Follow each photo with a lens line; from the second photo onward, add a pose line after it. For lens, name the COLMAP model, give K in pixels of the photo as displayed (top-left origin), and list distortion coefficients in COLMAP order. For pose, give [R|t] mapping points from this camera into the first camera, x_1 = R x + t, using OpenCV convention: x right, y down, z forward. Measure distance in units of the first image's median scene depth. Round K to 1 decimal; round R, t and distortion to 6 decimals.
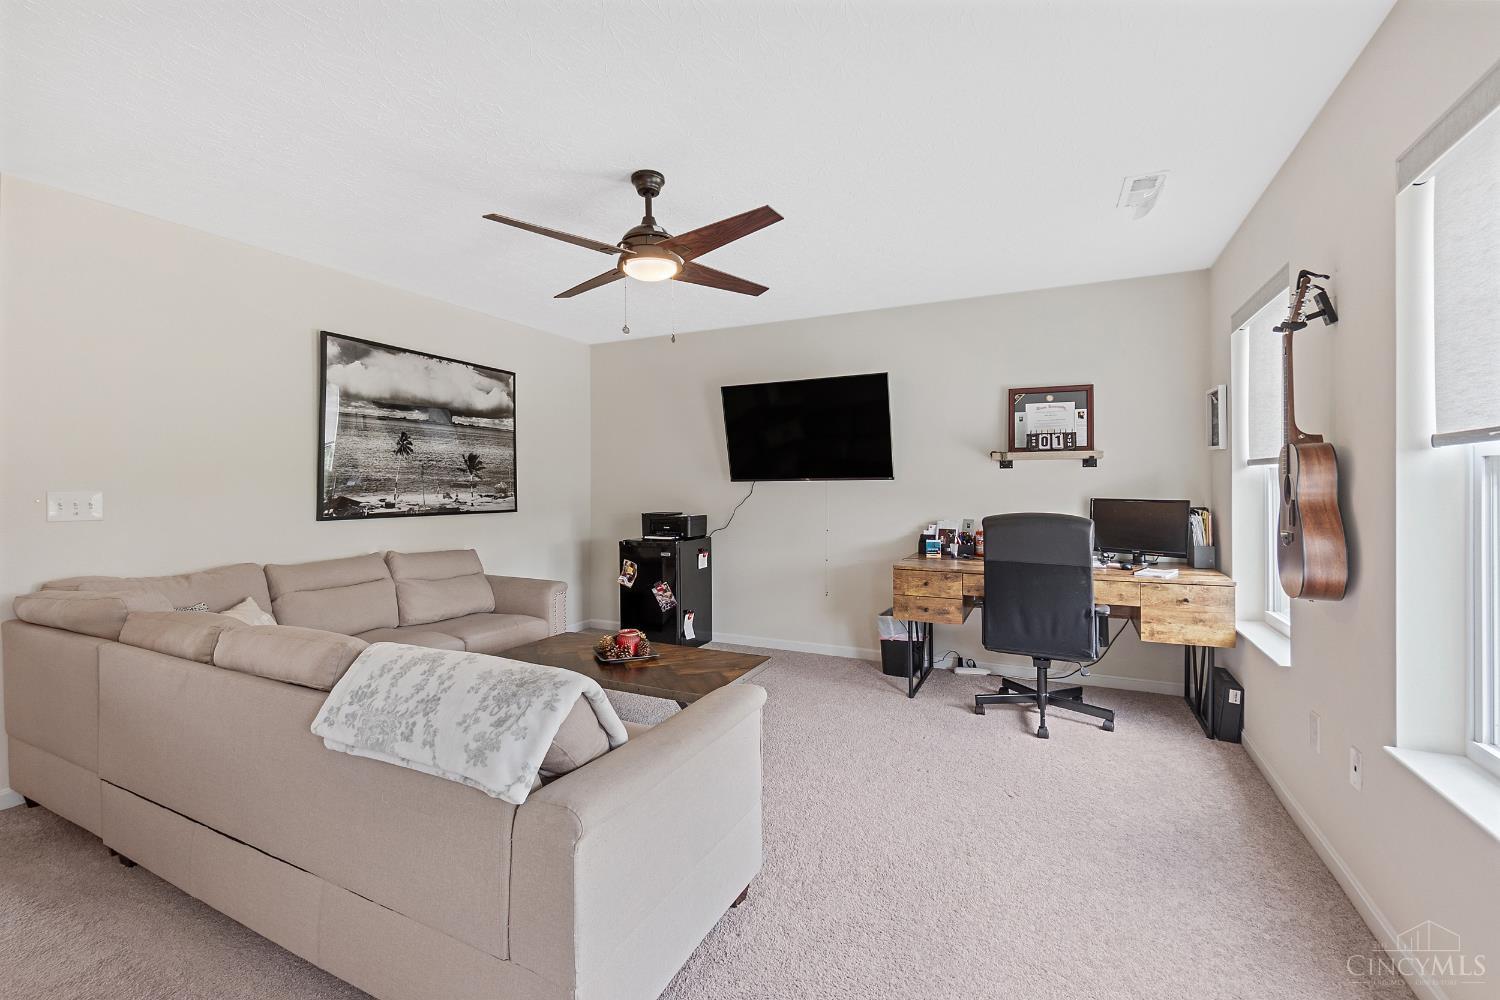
lens RADIAL K [[653.1, 0, 744.6], [0, 653.1, 488.3], [0, 0, 1]] dist [-0.011175, -0.000134]
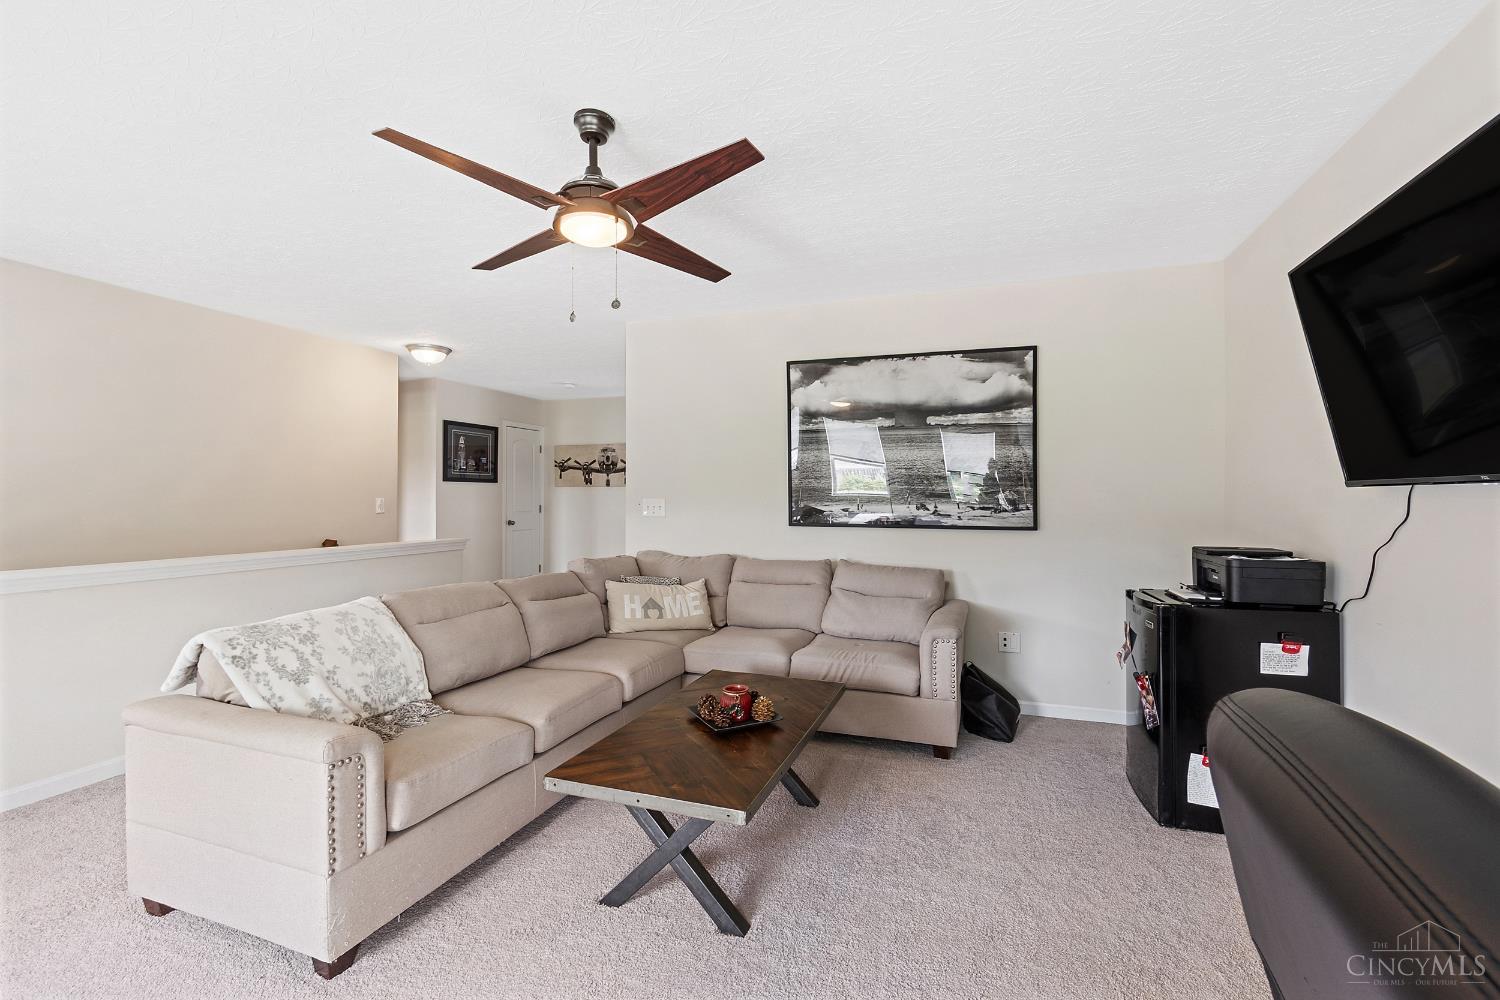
lens RADIAL K [[653.1, 0, 749.7], [0, 653.1, 497.4], [0, 0, 1]] dist [-0.011175, -0.000134]
pose [[0.089000, 0.004264, -0.996023, 0.418001], [-0.004722, 0.999981, 0.003859, -0.004161], [0.996020, 0.004360, 0.089018, 0.686801]]
